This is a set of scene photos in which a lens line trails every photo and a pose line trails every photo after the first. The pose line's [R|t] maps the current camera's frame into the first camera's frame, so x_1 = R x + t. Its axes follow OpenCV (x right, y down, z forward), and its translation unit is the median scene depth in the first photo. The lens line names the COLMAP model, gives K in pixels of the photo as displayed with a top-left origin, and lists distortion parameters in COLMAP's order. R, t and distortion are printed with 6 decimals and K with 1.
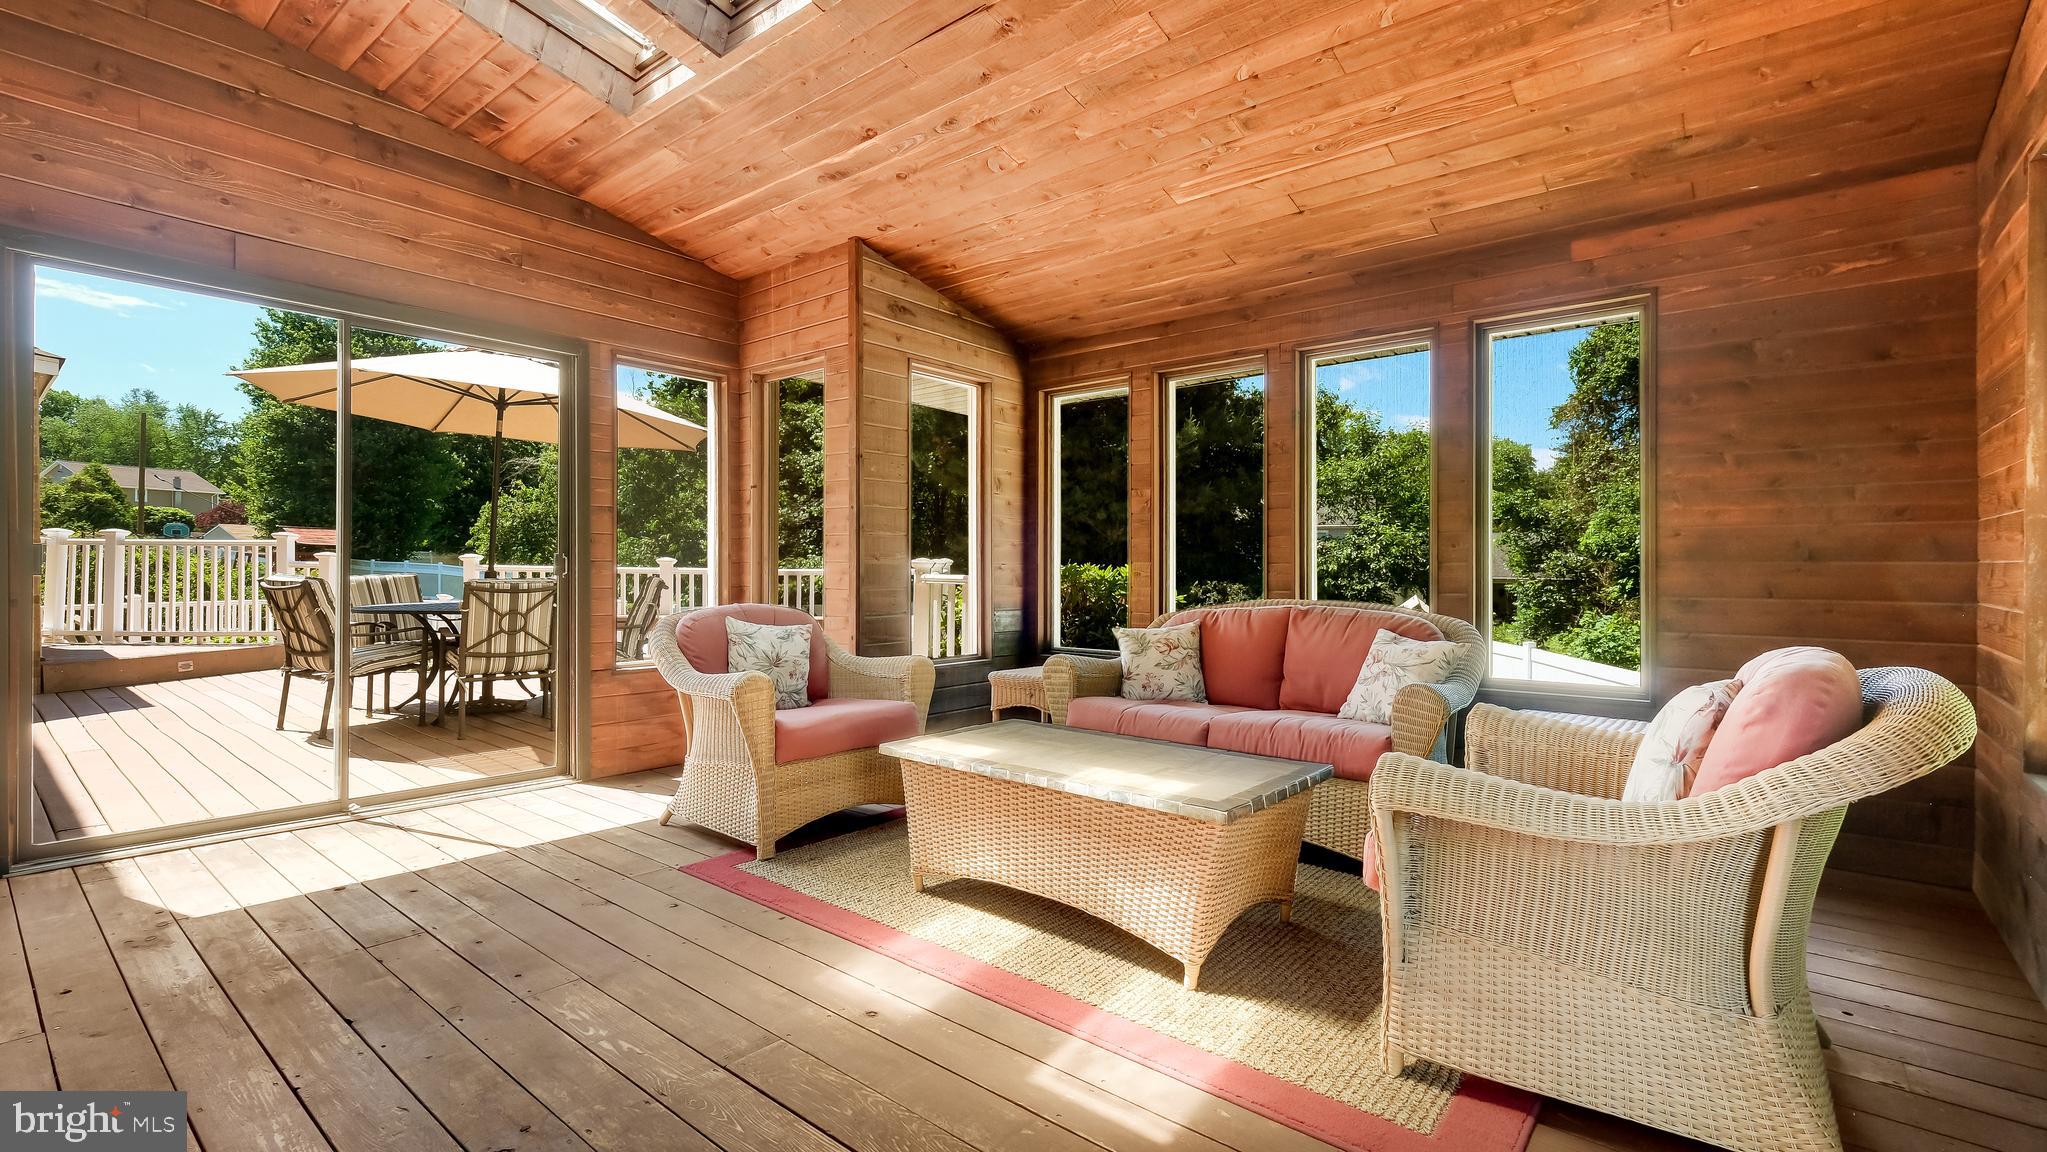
lens RADIAL K [[936.4, 0, 1018.4], [0, 936.4, 578.8], [0, 0, 1]] dist [-0.011772, 0.000380]
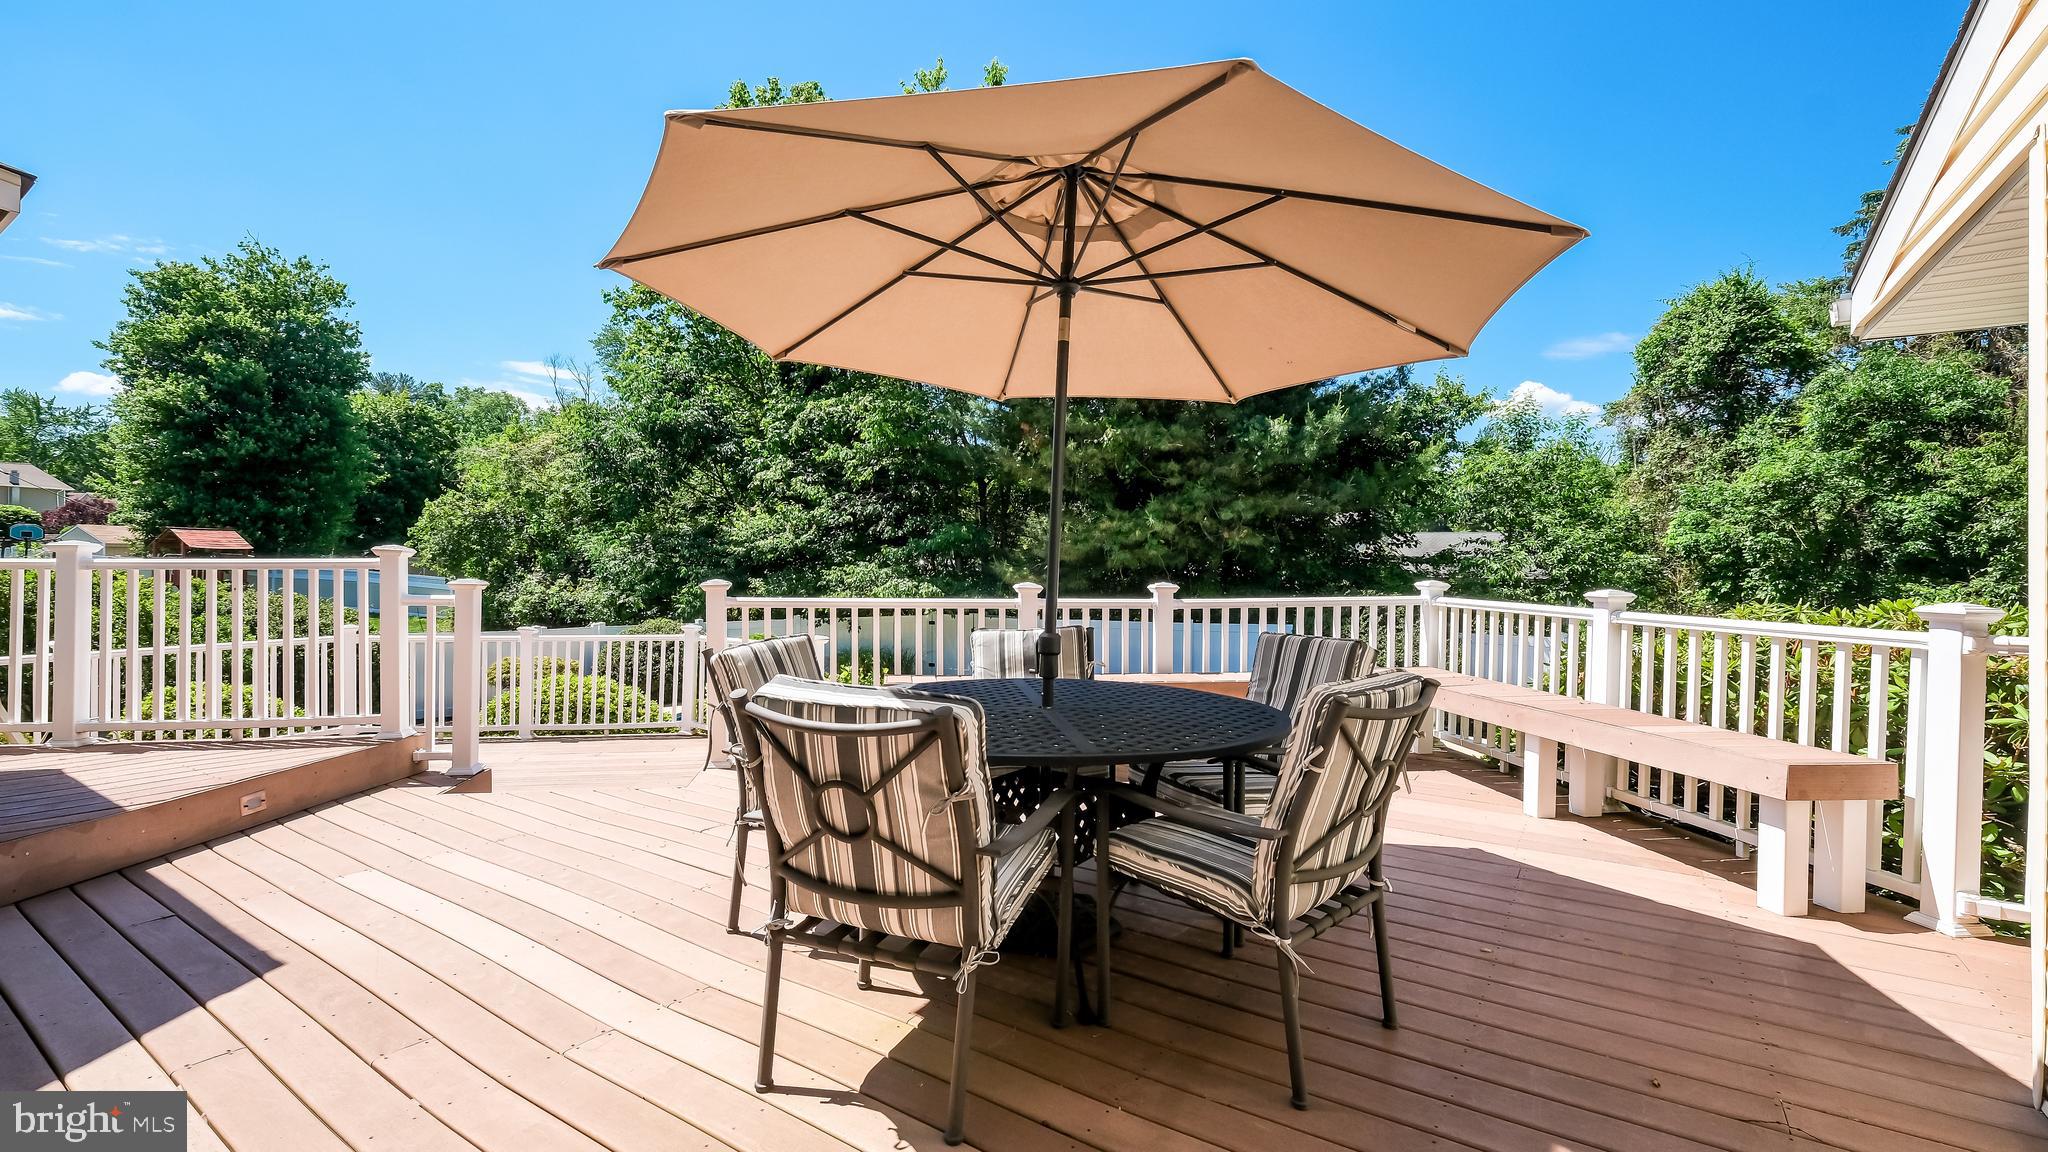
lens RADIAL K [[936.9, 0, 1029.3], [0, 936.9, 575.0], [0, 0, 1]] dist [-0.011772, 0.000380]
pose [[0.994902, -0.005904, 0.100672, -0.087031], [0.006203, 0.999977, -0.002666, -0.005286], [-0.100654, 0.003277, 0.994916, 0.073404]]
